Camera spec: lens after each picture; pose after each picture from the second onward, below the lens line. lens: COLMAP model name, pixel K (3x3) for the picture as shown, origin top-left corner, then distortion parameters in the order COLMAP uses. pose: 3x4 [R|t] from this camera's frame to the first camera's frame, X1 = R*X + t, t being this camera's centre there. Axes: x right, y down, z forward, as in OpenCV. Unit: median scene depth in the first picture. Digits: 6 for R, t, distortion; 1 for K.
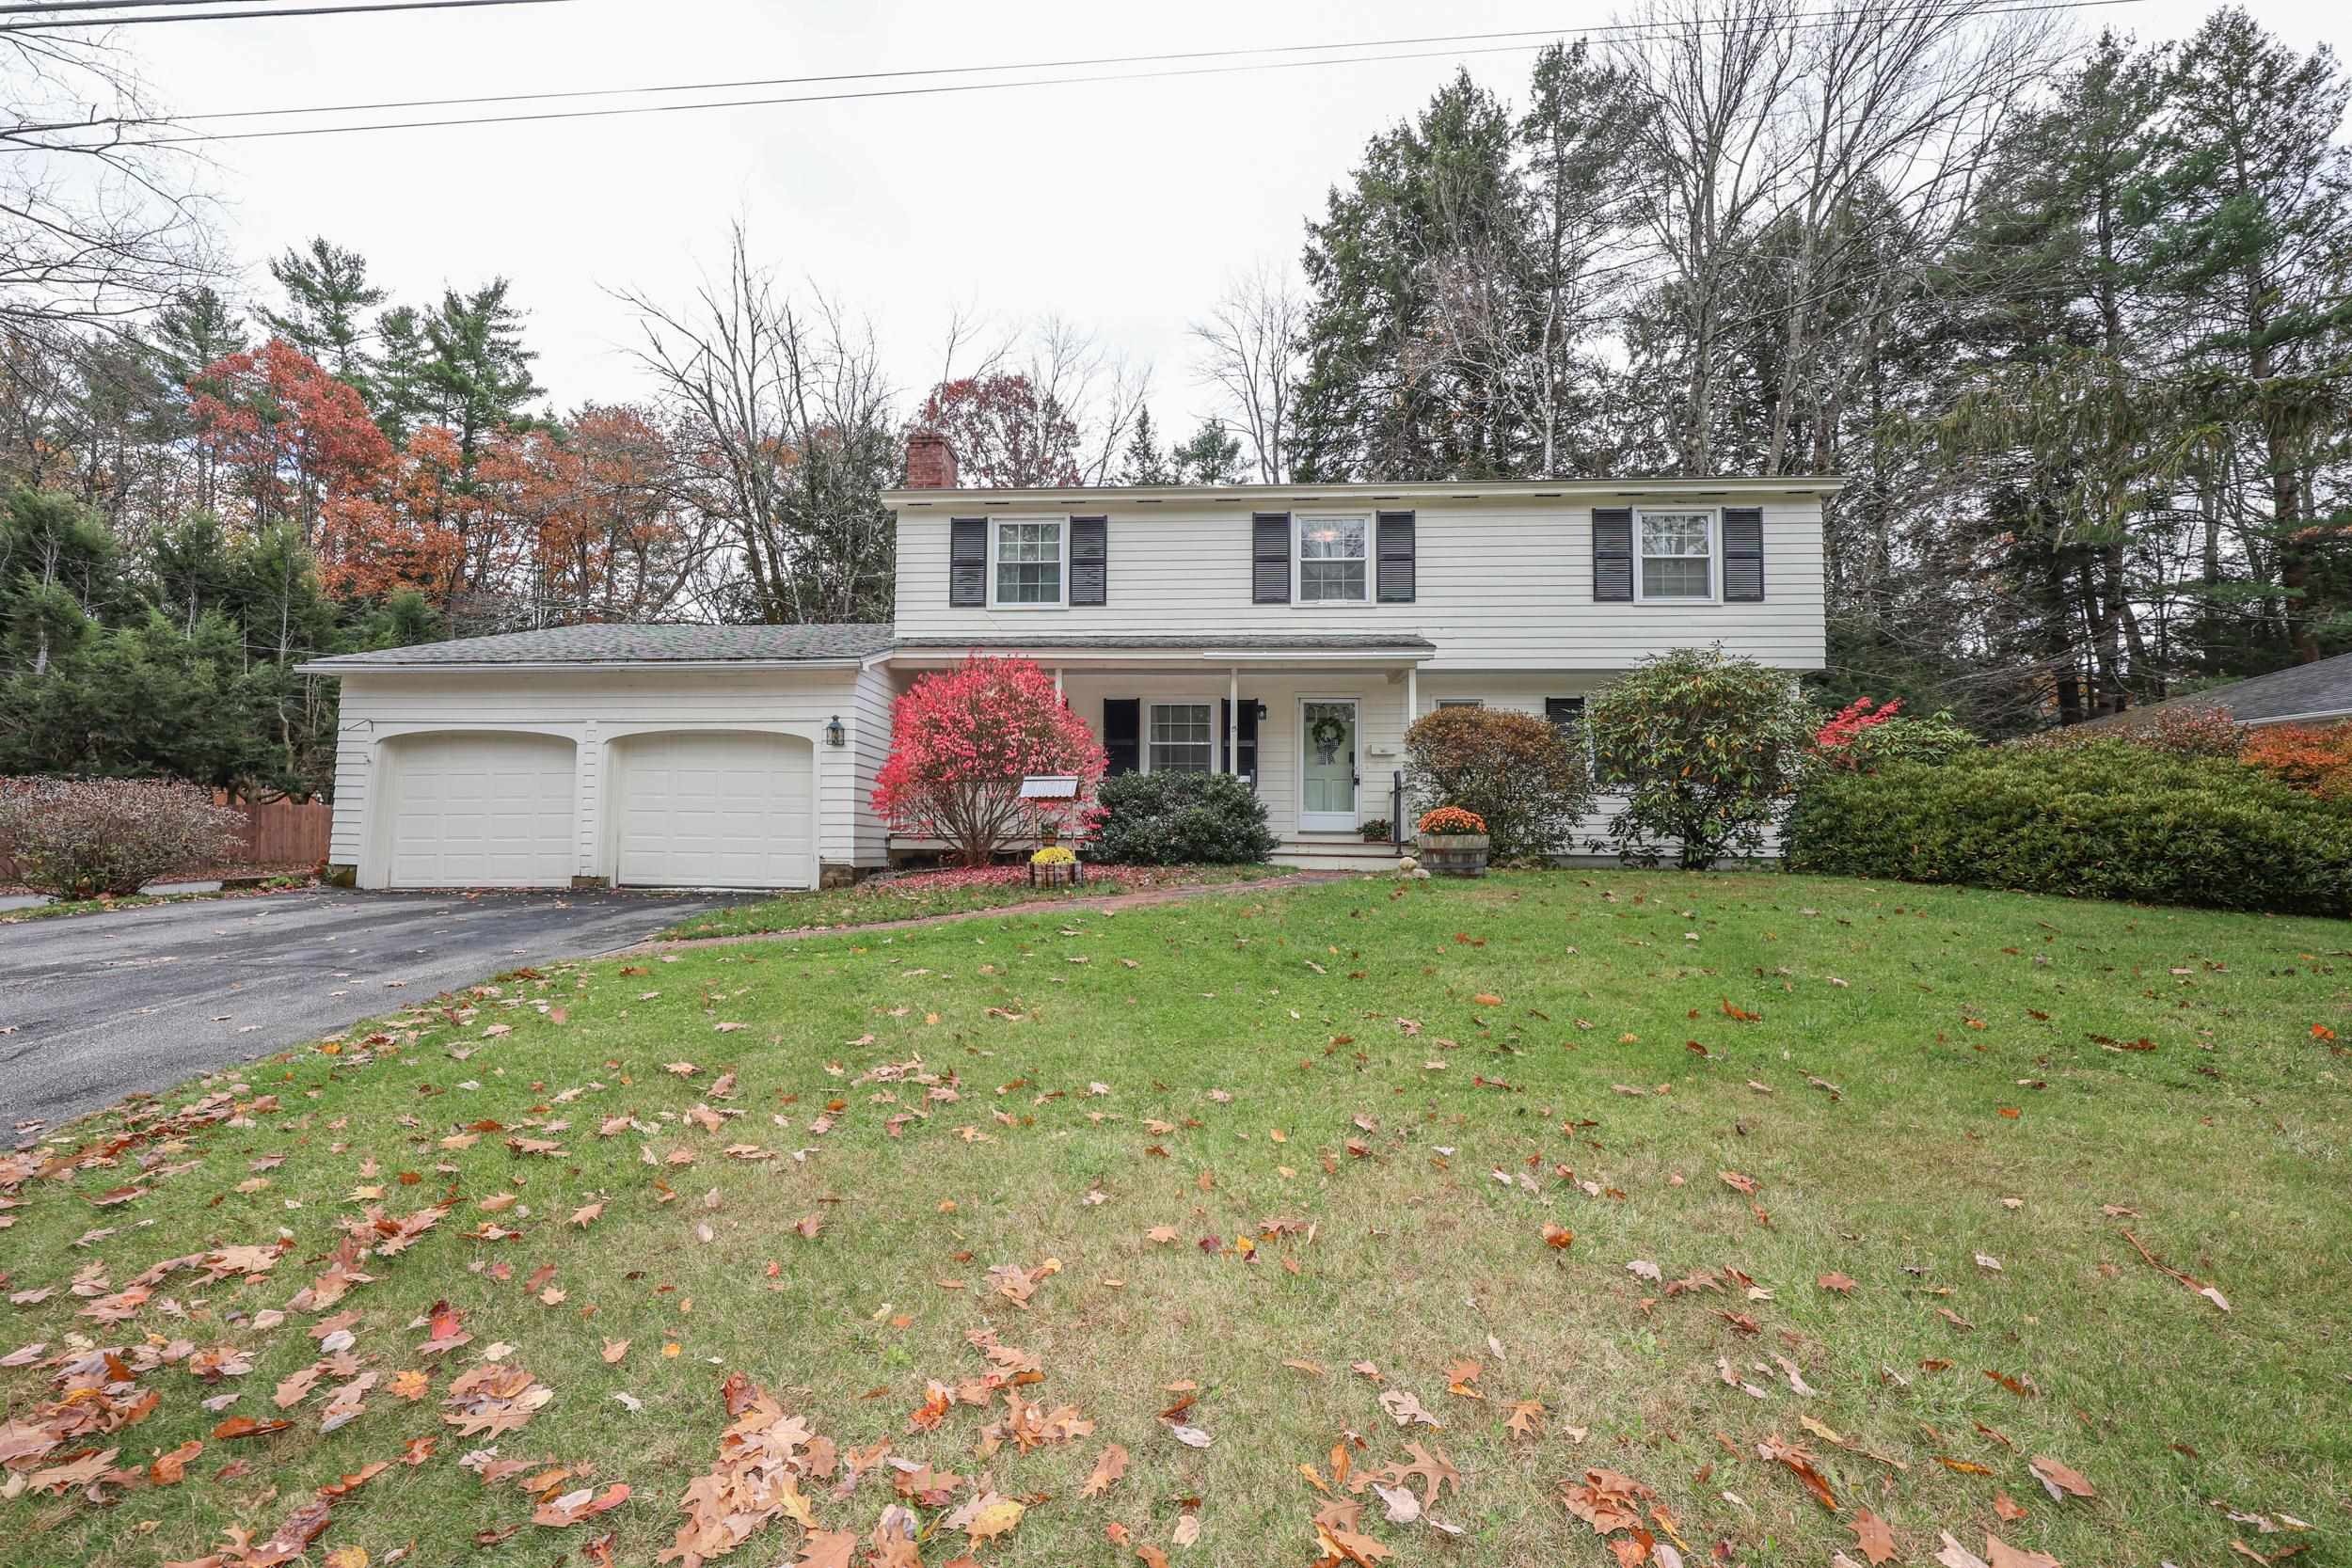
lens RADIAL K [[981.8, 0, 1166.9], [0, 981.8, 776.0], [0, 0, 1]] dist [0.001890, -0.000295]
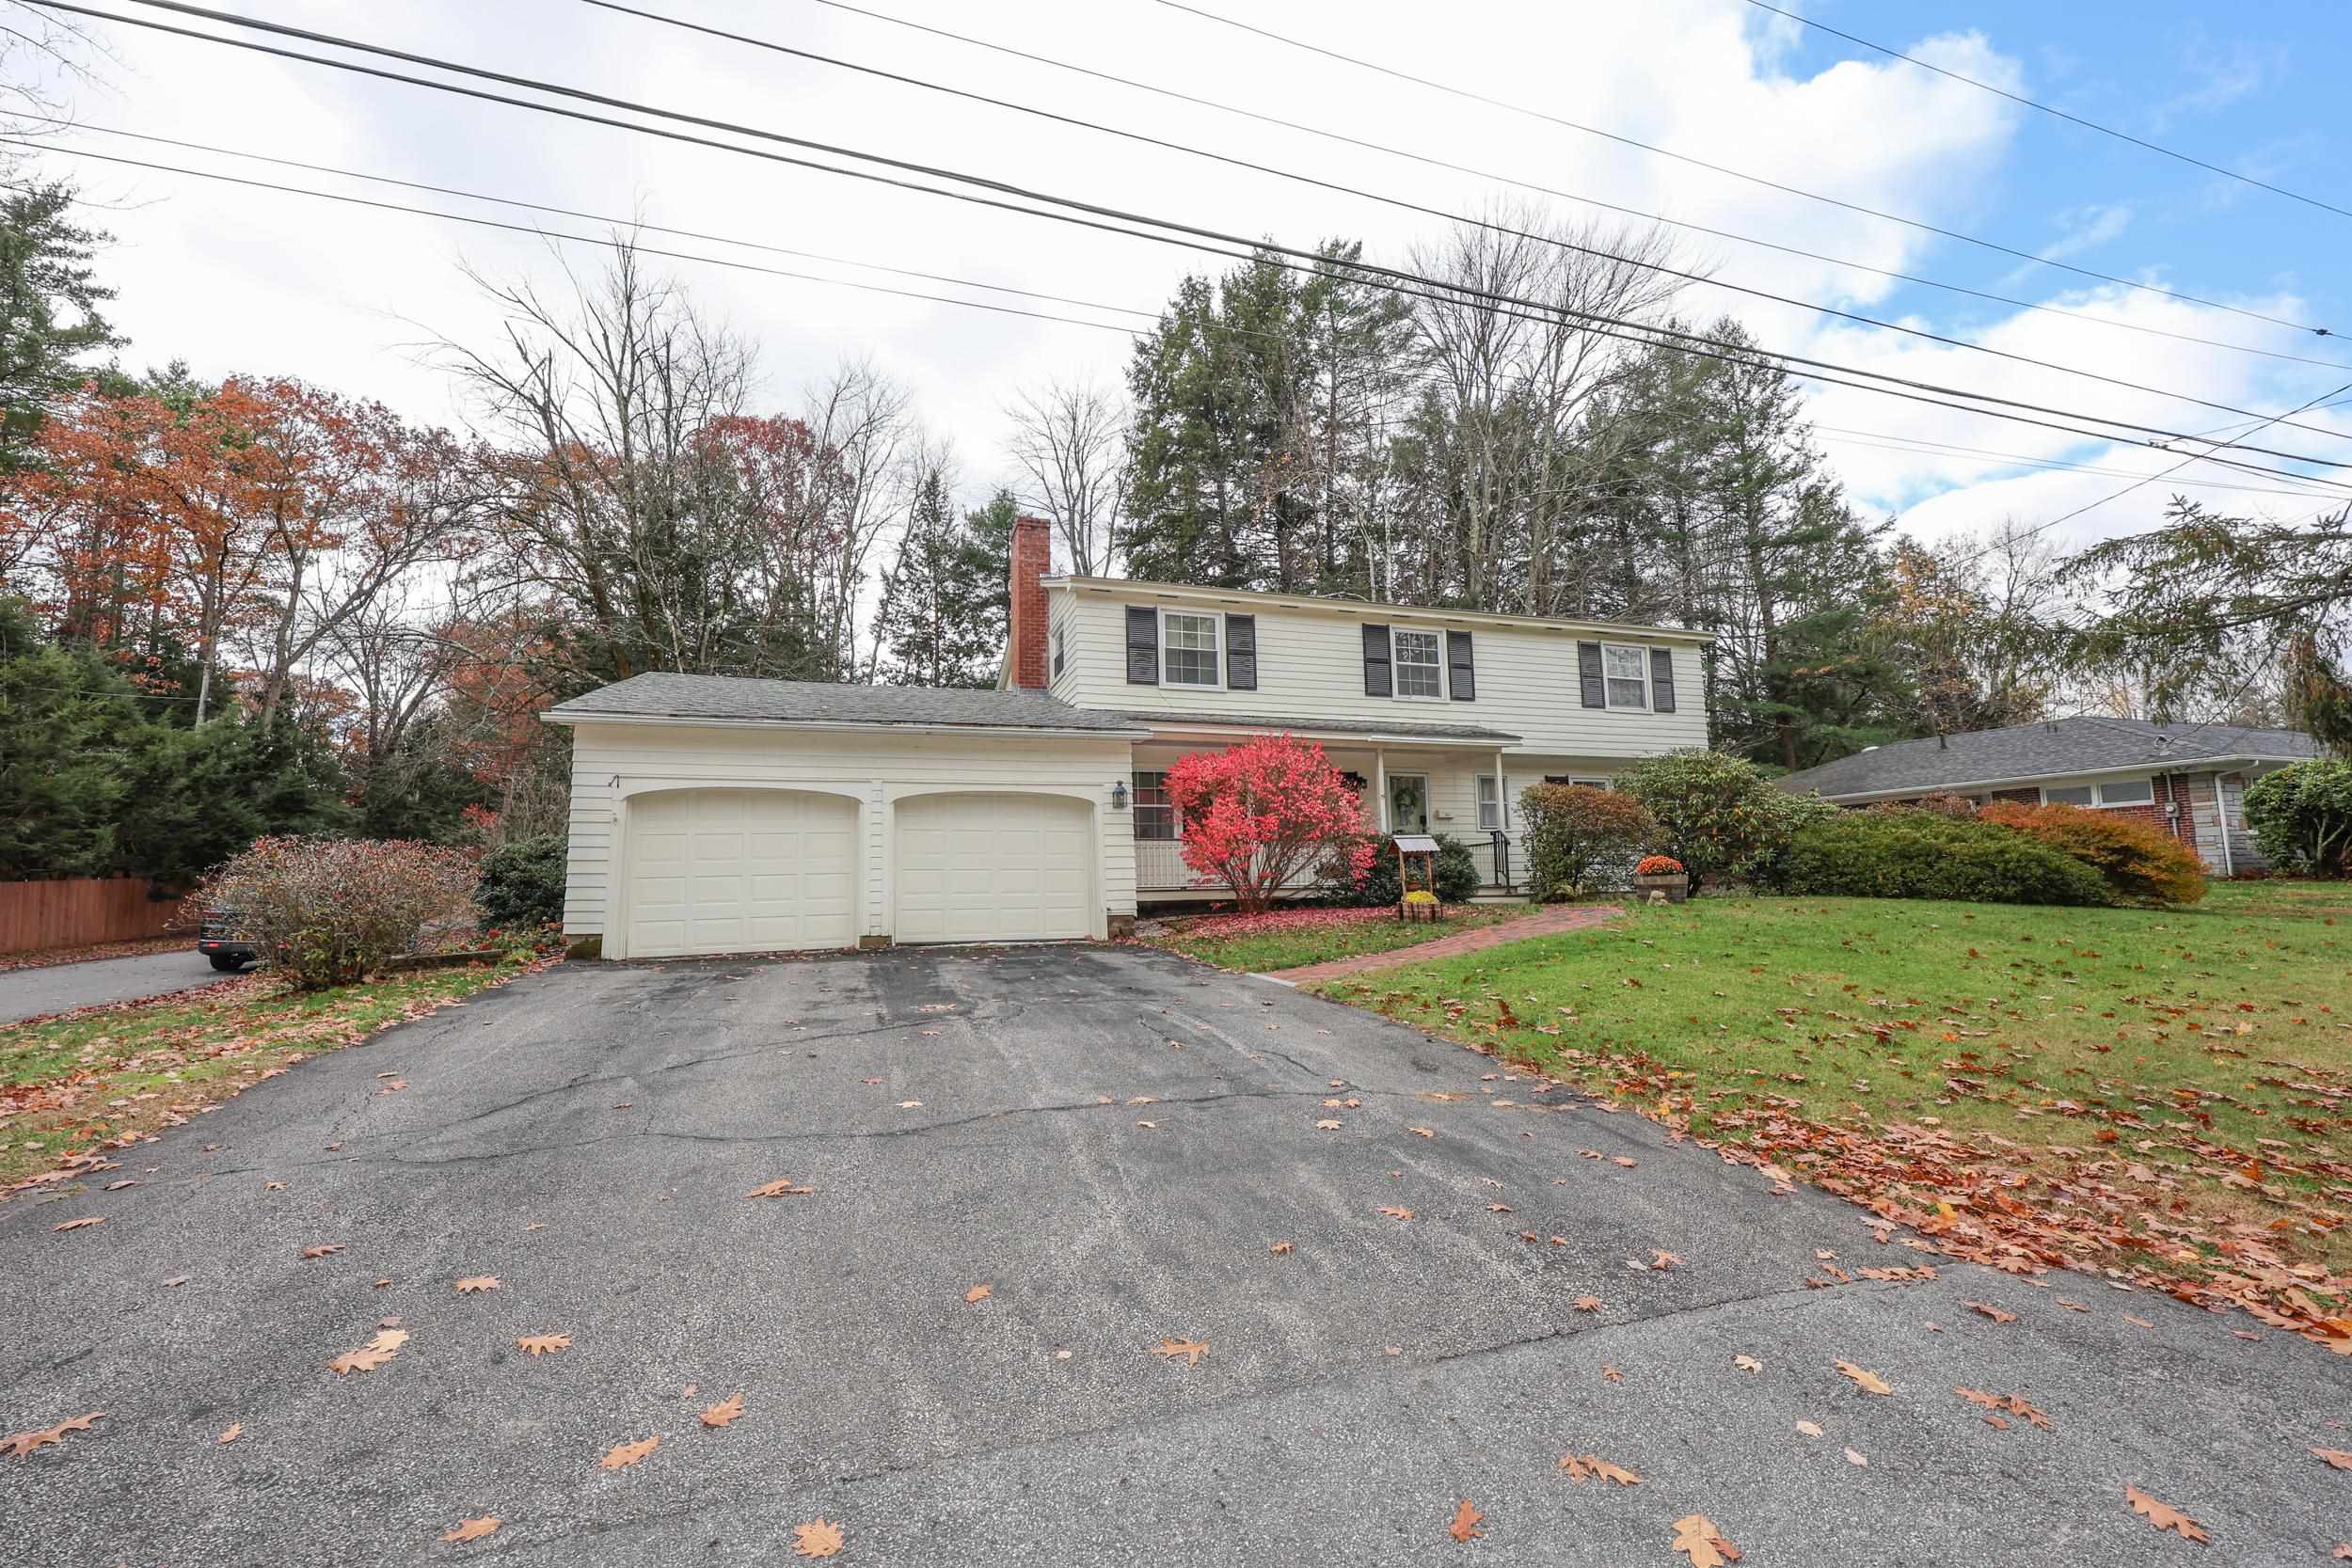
lens RADIAL K [[999.5, 0, 1182.1], [0, 999.5, 782.8], [0, 0, 1]] dist [-0.000440, 0.000423]
pose [[0.924037, 0.019093, 0.381827, -0.605431], [0.004118, 0.998197, -0.059880, 0.007353], [-0.382282, 0.056904, 0.922292, -0.061878]]
